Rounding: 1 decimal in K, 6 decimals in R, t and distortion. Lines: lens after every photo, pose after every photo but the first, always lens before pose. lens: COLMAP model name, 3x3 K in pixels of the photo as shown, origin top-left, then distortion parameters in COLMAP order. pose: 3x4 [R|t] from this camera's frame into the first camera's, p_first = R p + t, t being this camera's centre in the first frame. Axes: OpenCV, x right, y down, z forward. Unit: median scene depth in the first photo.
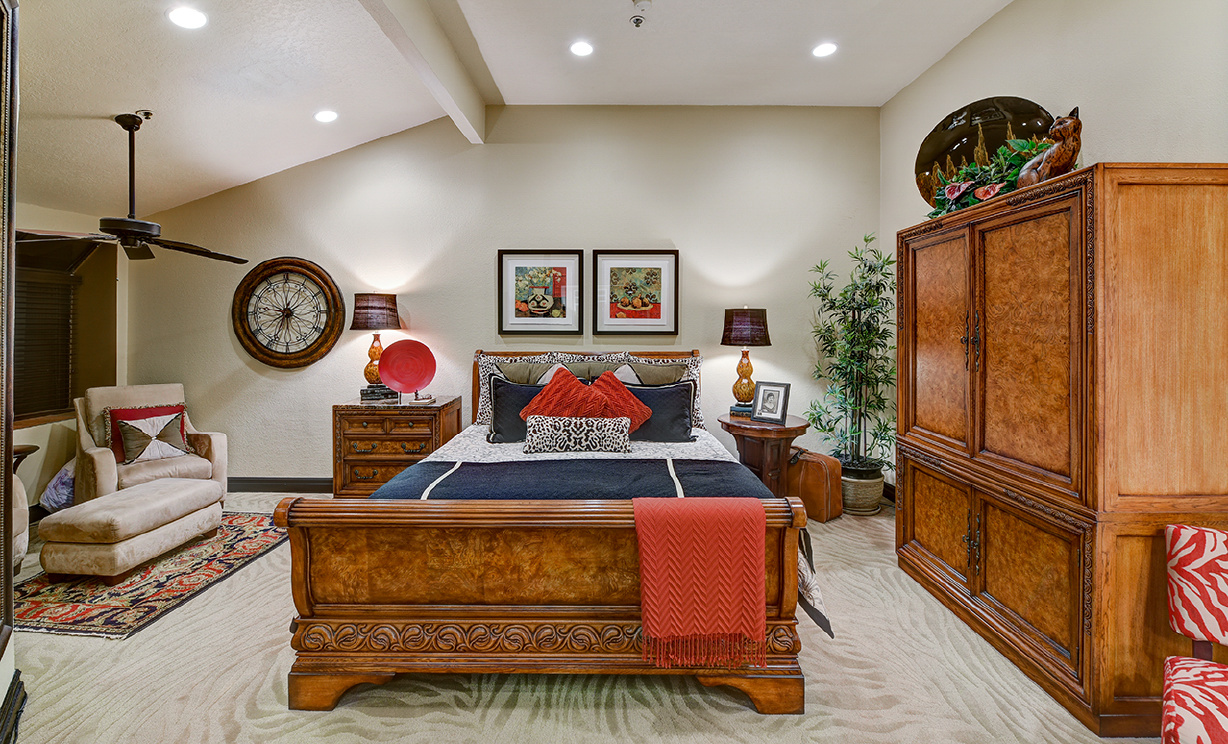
lens RADIAL K [[499.8, 0, 614.4], [0, 499.8, 321.7], [0, 0, 1]] dist [-0.007882, -0.000070]
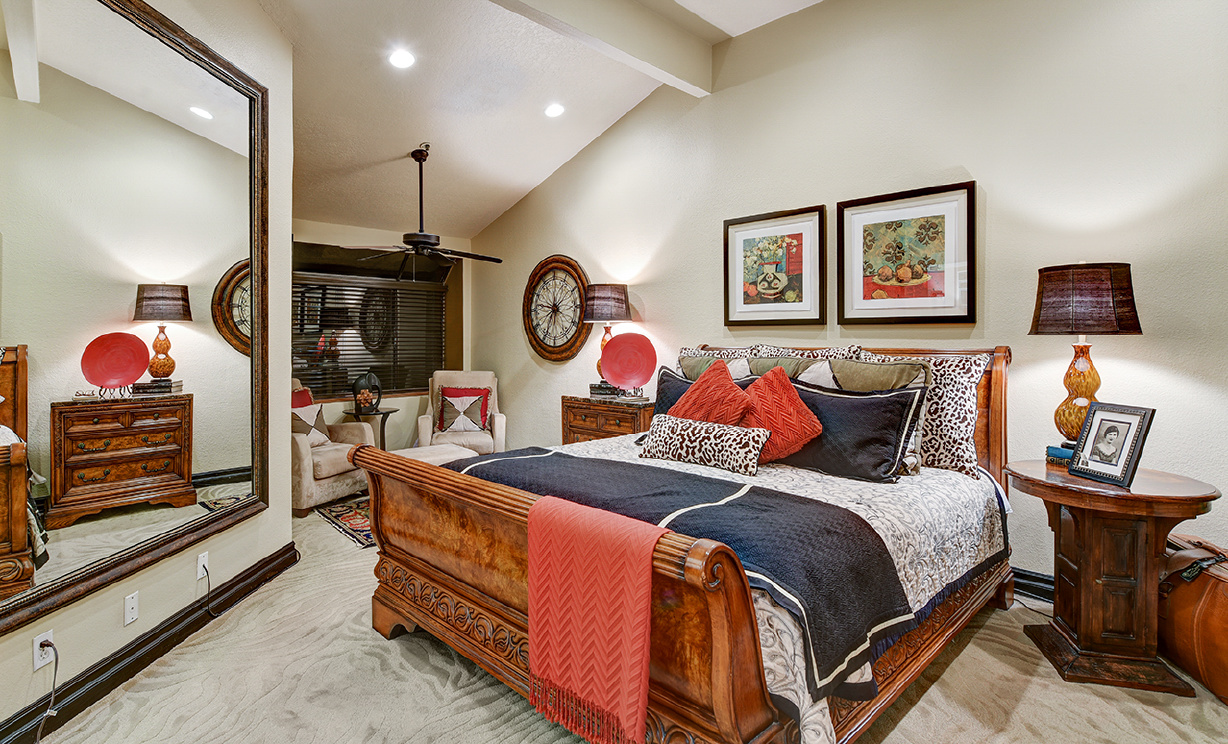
lens RADIAL K [[616.0, 0, 609.4], [0, 616.0, 341.2], [0, 0, 1]] dist [-0.002253, 0.000214]
pose [[0.709428, 0.002130, -0.704775, 0.339123], [0.002549, 0.999981, 0.005588, 0.044420], [0.704773, -0.005761, 0.709409, 0.162607]]
